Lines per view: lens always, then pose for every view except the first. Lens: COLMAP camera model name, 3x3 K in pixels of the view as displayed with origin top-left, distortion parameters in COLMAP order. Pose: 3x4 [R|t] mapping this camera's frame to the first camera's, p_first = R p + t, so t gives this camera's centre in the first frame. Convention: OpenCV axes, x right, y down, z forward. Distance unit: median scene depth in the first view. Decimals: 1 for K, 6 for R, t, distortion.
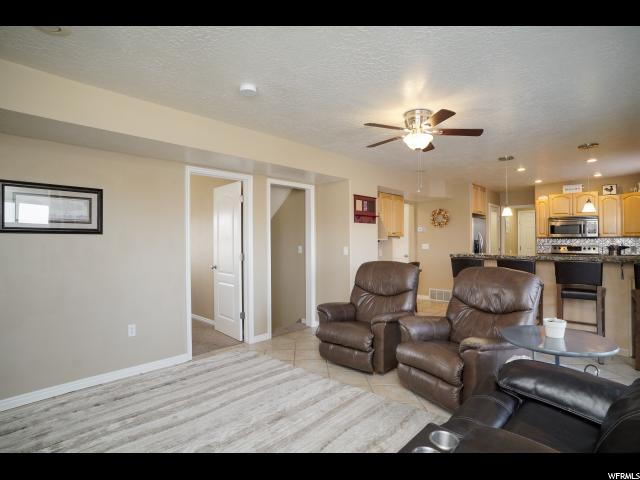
lens RADIAL K [[345.3, 0, 320.0], [0, 345.3, 240.0], [0, 0, 1]] dist [-0.069415, 0.043082]
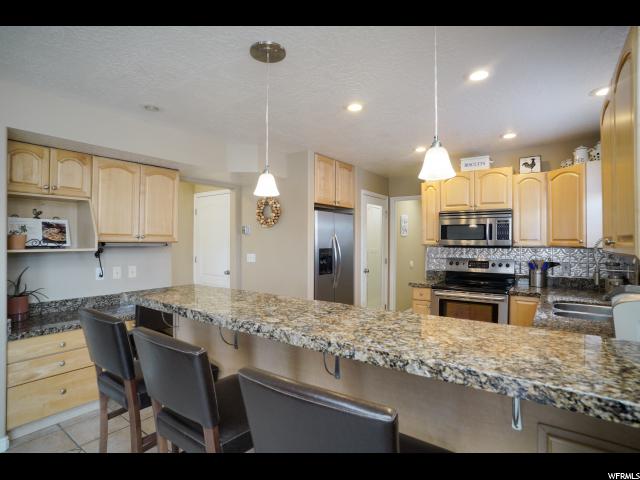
lens RADIAL K [[345.3, 0, 320.0], [0, 345.3, 240.0], [0, 0, 1]] dist [-0.069415, 0.043082]
pose [[0.994410, 0.009366, 0.105169, 0.426162], [-0.008746, 0.999942, -0.006355, -0.012220], [-0.105223, 0.005400, 0.994434, 0.442916]]
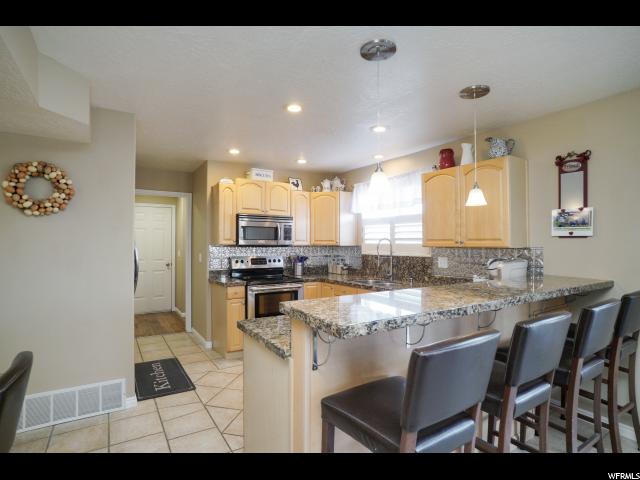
lens RADIAL K [[341.0, 0, 327.4], [0, 341.0, 242.2], [0, 0, 1]] dist [-0.049470, 0.000976]
pose [[0.229615, 0.010341, 0.973227, 0.107886], [-0.004001, 0.999945, -0.009681, -0.008284], [-0.973273, -0.001671, 0.229644, 0.724825]]
